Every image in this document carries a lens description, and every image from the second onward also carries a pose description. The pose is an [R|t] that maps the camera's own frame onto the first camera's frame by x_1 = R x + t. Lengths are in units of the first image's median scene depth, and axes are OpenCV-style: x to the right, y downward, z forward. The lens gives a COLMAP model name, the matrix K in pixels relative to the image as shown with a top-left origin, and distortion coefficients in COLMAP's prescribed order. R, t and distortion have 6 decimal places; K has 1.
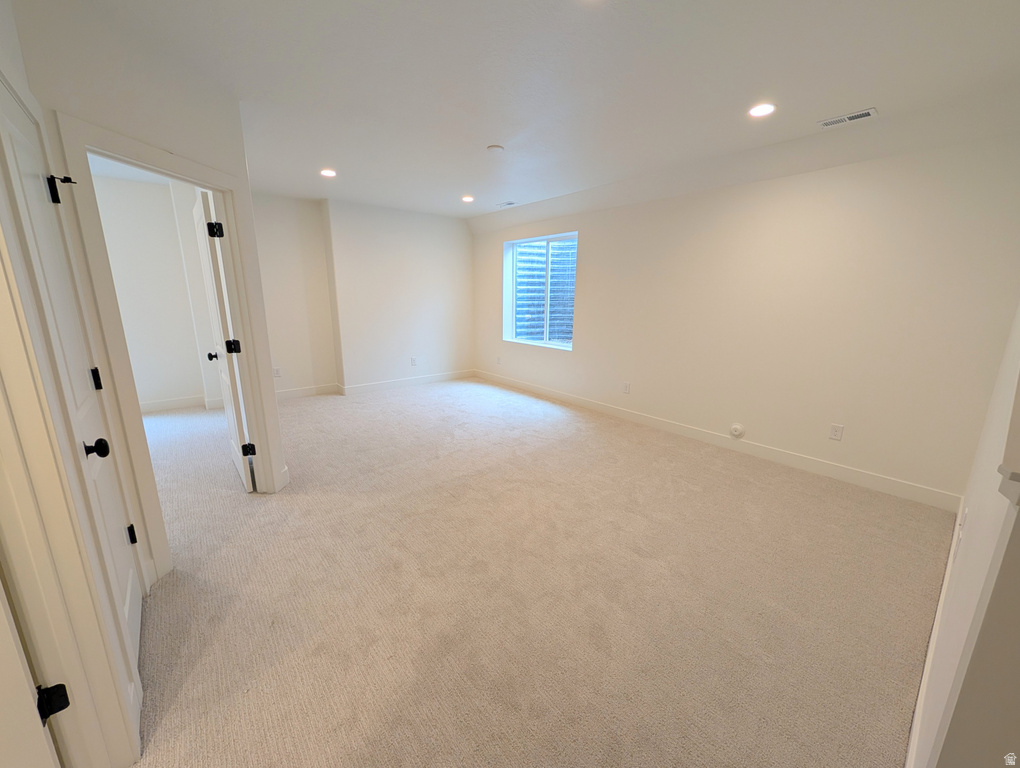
lens RADIAL K [[396.8, 0, 511.7], [0, 396.8, 386.5], [0, 0, 1]] dist [0.001120, -0.000006]
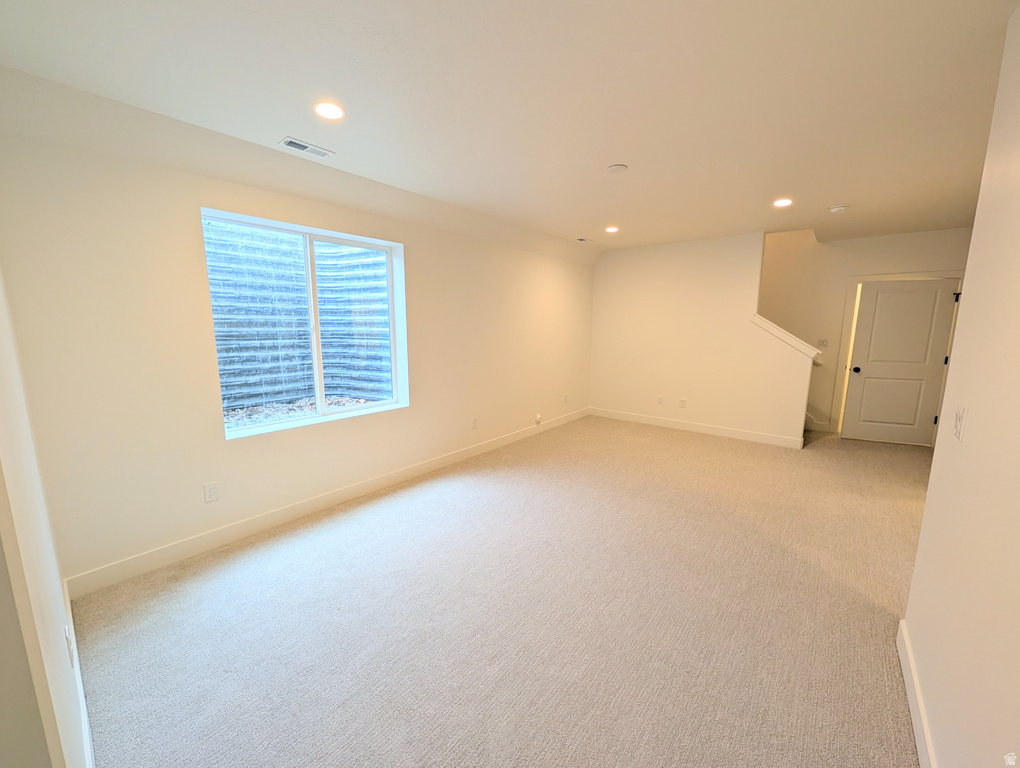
lens RADIAL K [[396.8, 0, 511.7], [0, 396.8, 386.5], [0, 0, 1]] dist [0.001120, -0.000006]
pose [[-0.180660, -0.164925, 0.969619, -0.710787], [0.217735, 0.954674, 0.202952, -0.282037], [-0.959142, 0.247785, -0.136561, 1.112292]]
